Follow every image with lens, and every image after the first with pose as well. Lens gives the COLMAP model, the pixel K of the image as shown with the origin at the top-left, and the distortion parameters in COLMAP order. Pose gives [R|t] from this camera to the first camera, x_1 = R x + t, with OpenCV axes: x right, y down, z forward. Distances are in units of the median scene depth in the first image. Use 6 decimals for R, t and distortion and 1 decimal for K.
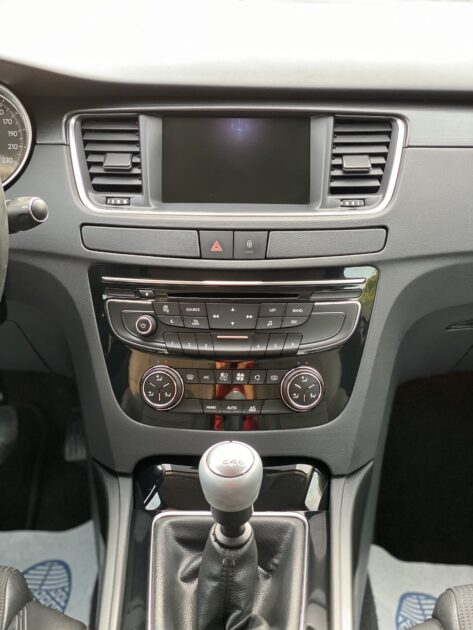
lens RADIAL K [[970.2, 0, 235.8], [0, 970.2, 314.0], [0, 0, 1]] dist [0.050366, 0.000000]
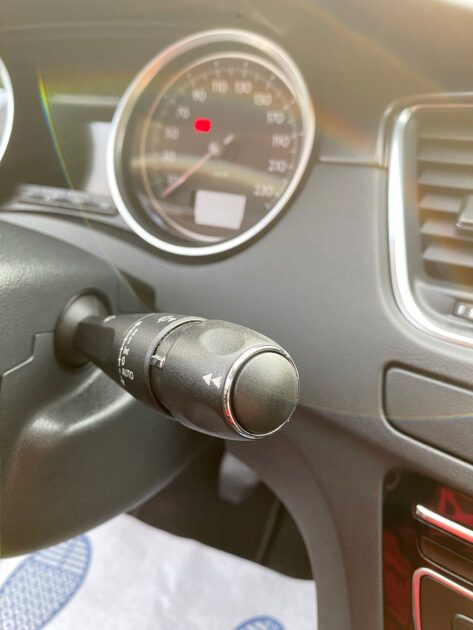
lens RADIAL K [[488.6, 0, 237.5], [0, 488.6, 313.1], [0, 0, 1]] dist [-0.013280, -0.003545]
pose [[0.918876, 0.180037, -0.351075, -0.142654], [-0.145448, 0.981721, 0.122757, -0.124223], [0.366759, -0.061735, 0.928266, 0.752248]]
